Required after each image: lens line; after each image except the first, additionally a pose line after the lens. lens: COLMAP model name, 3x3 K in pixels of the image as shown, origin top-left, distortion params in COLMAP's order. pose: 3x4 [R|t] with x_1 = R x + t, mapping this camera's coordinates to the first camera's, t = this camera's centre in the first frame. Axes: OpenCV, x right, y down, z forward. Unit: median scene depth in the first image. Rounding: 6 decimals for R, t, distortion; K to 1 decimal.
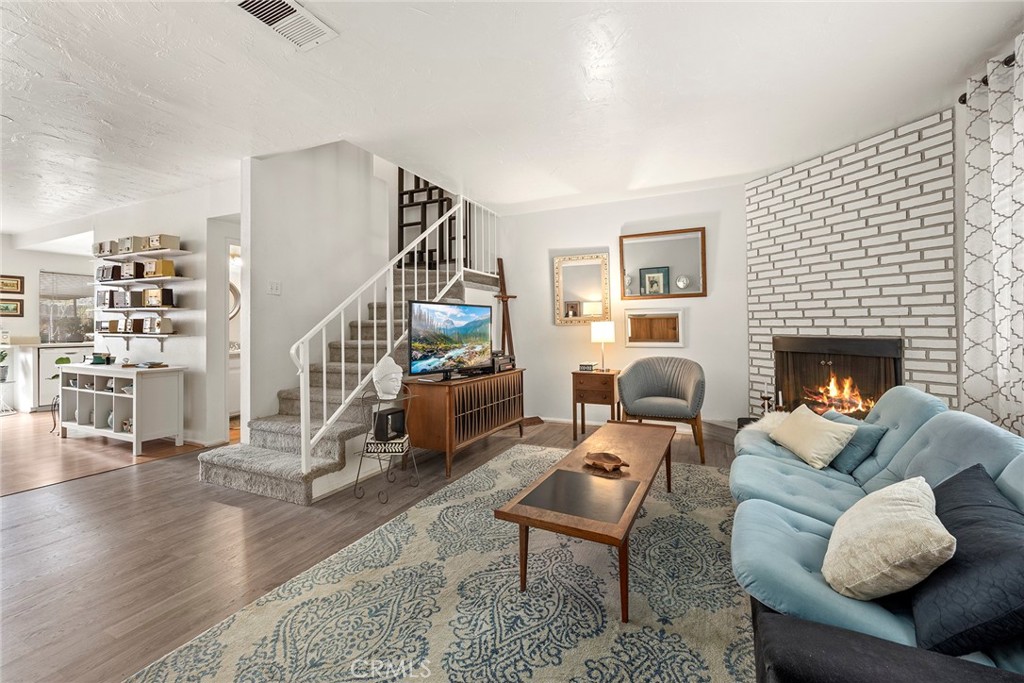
lens RADIAL K [[416.9, 0, 513.9], [0, 416.9, 321.2], [0, 0, 1]] dist [-0.004597, 0.001377]
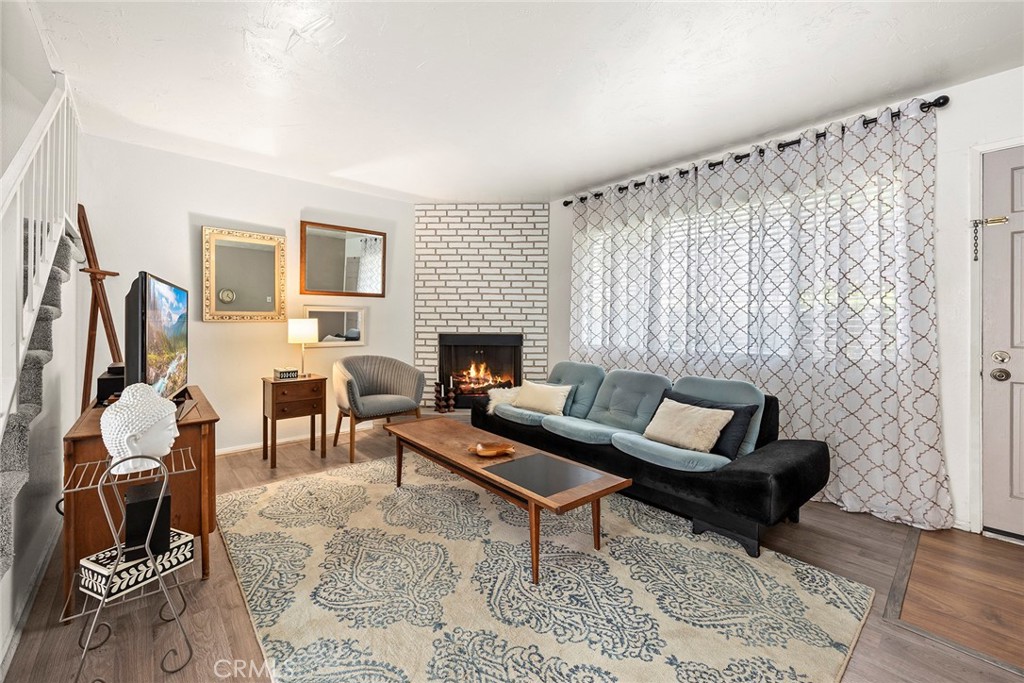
lens RADIAL K [[416.9, 0, 507.6], [0, 416.9, 320.4], [0, 0, 1]] dist [-0.004597, 0.001377]
pose [[0.395853, 0.018739, 0.918123, -0.520112], [-0.020195, 0.999728, -0.011698, 0.007650], [-0.918092, -0.013911, 0.396124, 0.362973]]
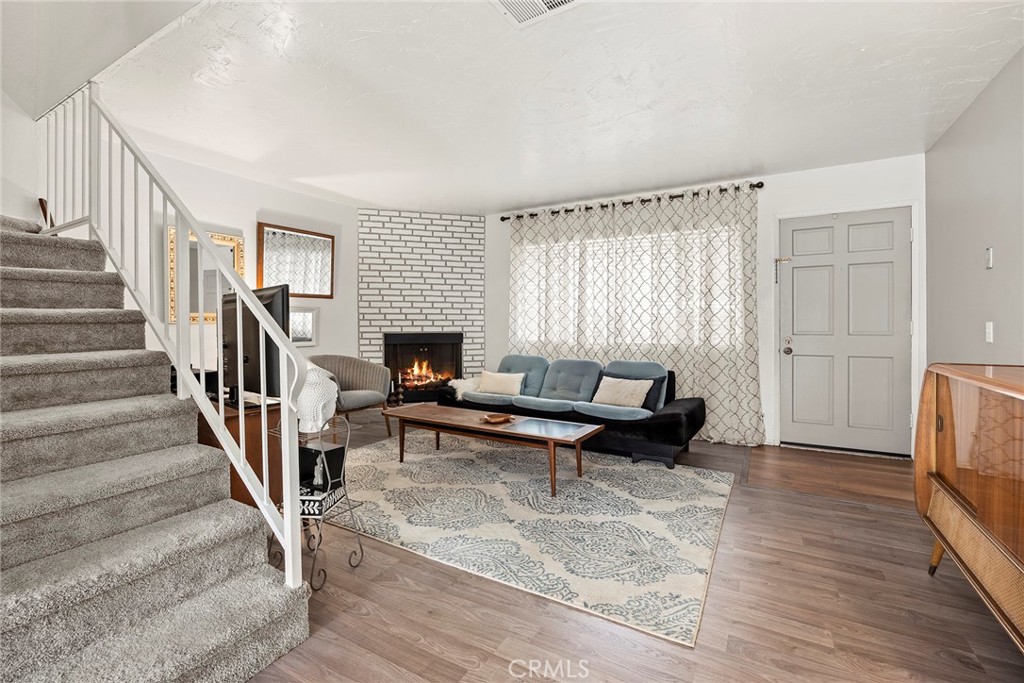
lens RADIAL K [[453.6, 0, 510.2], [0, 453.6, 321.1], [0, 0, 1]] dist [-0.012903, 0.001861]
pose [[0.084324, 0.015054, 0.996325, -0.897881], [-0.010055, 0.999848, -0.014256, 0.016036], [-0.996388, -0.008816, 0.084462, 0.557289]]
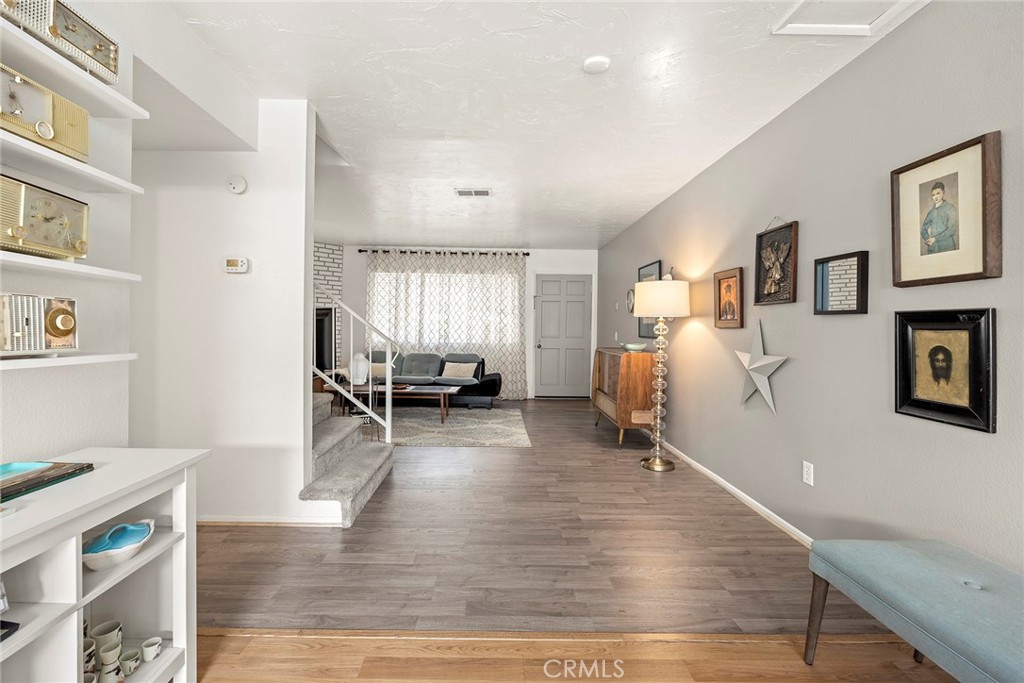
lens RADIAL K [[453.6, 0, 503.7], [0, 453.6, 330.6], [0, 0, 1]] dist [-0.012903, 0.001861]
pose [[-0.442696, 0.002930, 0.896667, -1.585710], [-0.019573, 0.999725, -0.012930, 0.026972], [-0.896458, -0.023274, -0.442517, 1.087506]]
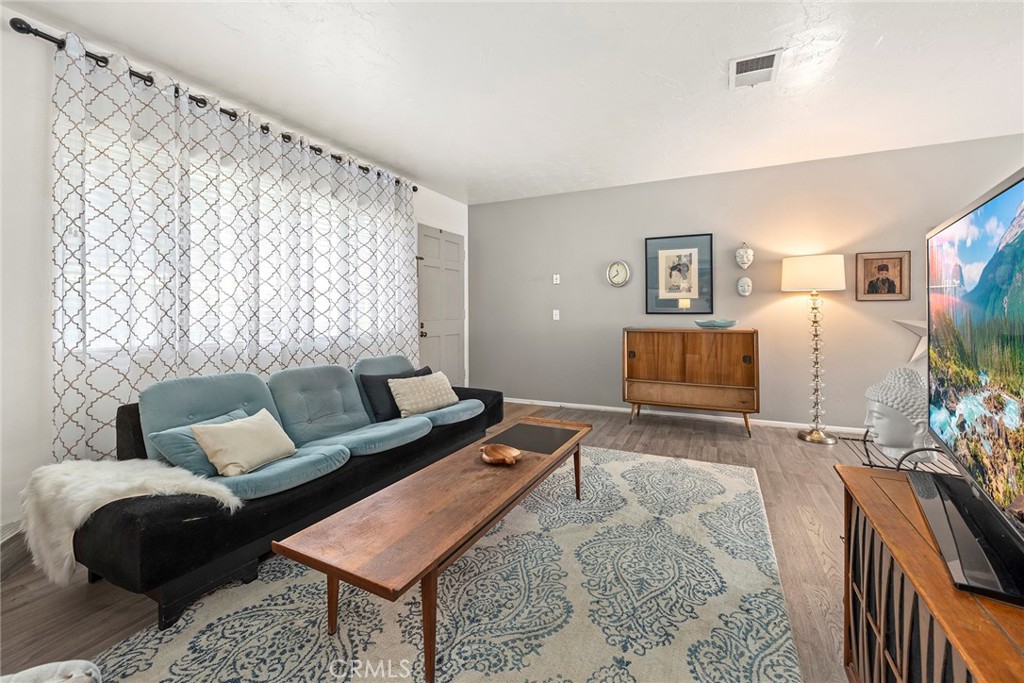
lens RADIAL K [[416.9, 0, 522.0], [0, 416.9, 315.3], [0, 0, 1]] dist [-0.004597, 0.001377]
pose [[-0.999811, 0.016161, -0.010792, 0.117110], [0.016211, 0.999858, -0.004525, 0.020328], [0.010718, -0.004700, -0.999932, 1.297773]]
